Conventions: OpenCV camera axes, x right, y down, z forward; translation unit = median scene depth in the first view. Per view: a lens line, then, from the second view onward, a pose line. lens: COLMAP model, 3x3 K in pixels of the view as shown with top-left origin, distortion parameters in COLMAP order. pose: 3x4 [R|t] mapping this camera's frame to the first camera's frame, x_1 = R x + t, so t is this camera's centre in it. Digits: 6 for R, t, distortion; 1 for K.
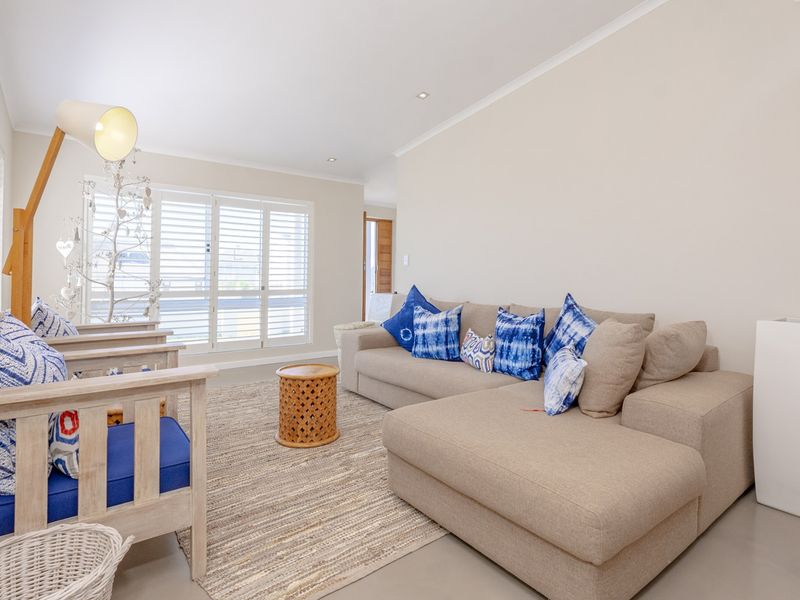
lens RADIAL K [[453.3, 0, 402.7], [0, 453.3, 268.9], [0, 0, 1]] dist [0.001094, -0.000549]
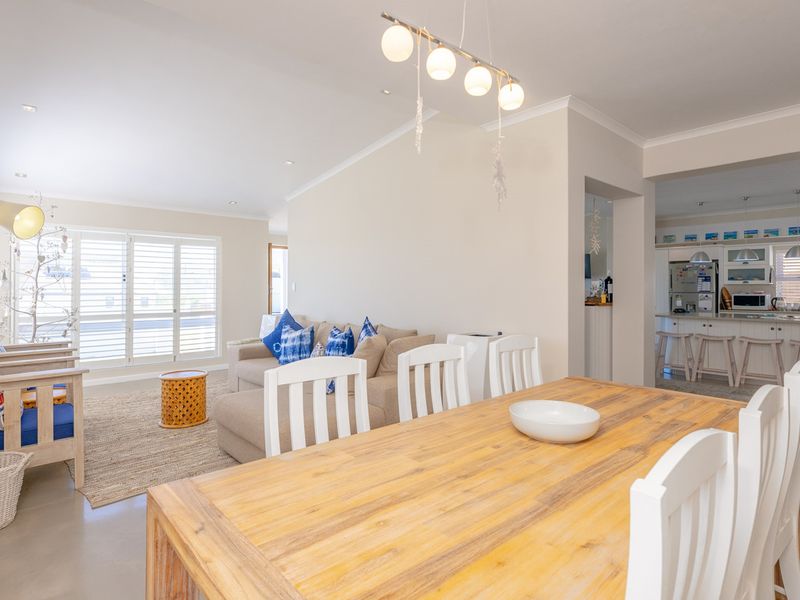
lens RADIAL K [[453.7, 0, 398.1], [0, 453.7, 285.0], [0, 0, 1]] dist [-0.001459, 0.000095]
pose [[0.996342, -0.008374, 0.085046, 0.269767], [0.007824, 0.999946, 0.006798, -0.044233], [-0.085098, -0.006107, 0.996354, -0.357604]]
